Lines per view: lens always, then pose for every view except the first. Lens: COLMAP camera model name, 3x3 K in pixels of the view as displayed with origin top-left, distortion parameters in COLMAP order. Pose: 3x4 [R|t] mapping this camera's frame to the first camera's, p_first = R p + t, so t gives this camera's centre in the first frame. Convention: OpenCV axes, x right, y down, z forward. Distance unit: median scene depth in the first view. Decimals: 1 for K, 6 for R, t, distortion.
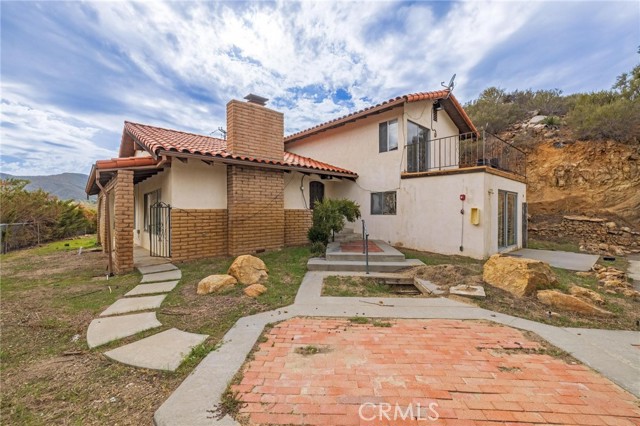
lens RADIAL K [[297.0, 0, 320.0], [0, 297.0, 213.0], [0, 0, 1]] dist [0.002165, 0.000411]
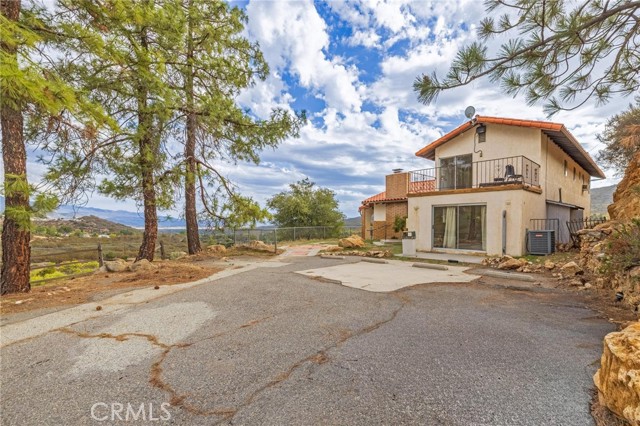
lens RADIAL K [[297.0, 0, 320.0], [0, 297.0, 213.0], [0, 0, 1]] dist [0.002165, 0.000411]
pose [[0.065278, -0.048273, -0.996699, 1.338152], [0.007857, 0.998823, -0.047862, 0.008138], [0.997836, -0.004707, 0.065580, 0.281612]]
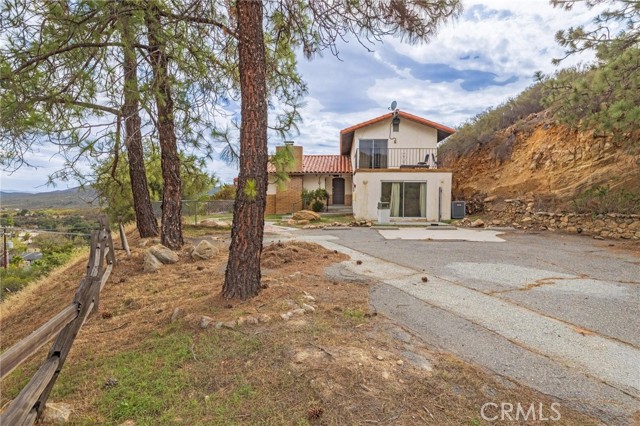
lens RADIAL K [[328.1, 0, 320.0], [0, 328.1, 213.0], [0, 0, 1]] dist [0.000390, -0.000060]
pose [[0.723861, 0.018836, -0.689689, 1.102518], [0.006242, 0.999408, 0.033846, 0.018490], [0.689918, -0.028805, 0.723314, -0.347748]]
